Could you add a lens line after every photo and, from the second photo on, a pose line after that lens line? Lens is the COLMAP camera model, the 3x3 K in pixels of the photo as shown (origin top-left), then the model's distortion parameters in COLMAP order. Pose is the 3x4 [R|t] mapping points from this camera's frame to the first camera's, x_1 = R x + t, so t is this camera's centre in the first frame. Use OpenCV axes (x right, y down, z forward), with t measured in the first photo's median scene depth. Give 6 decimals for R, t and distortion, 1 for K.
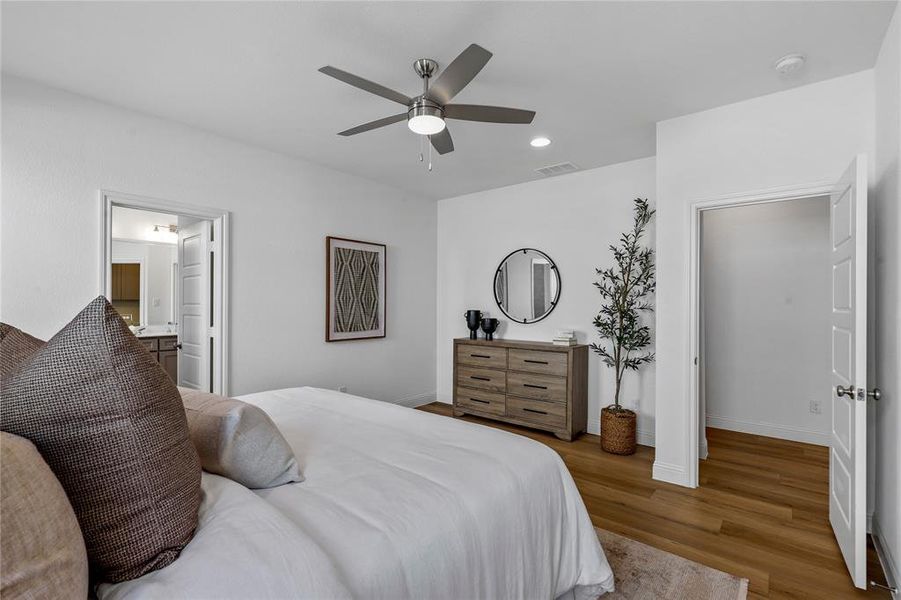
lens RADIAL K [[410.6, 0, 449.1], [0, 410.6, 302.4], [0, 0, 1]] dist [0.002273, 0.000488]
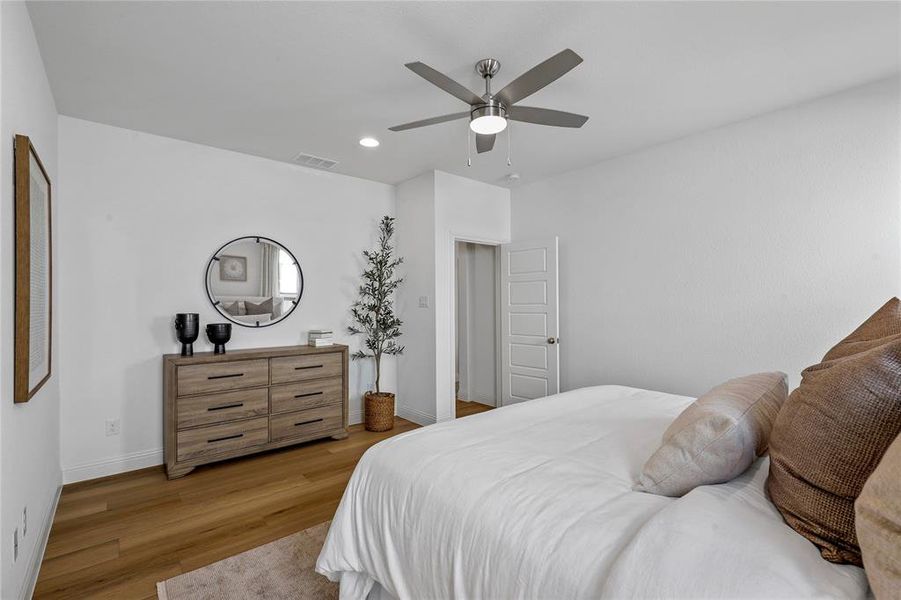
lens RADIAL K [[410.6, 0, 449.3], [0, 410.6, 298.9], [0, 0, 1]] dist [0.002273, 0.000488]
pose [[0.192921, 0.003112, 0.981209, -0.578222], [0.002946, 0.999989, -0.003751, -0.001609], [-0.981210, 0.003614, 0.192909, 0.487034]]
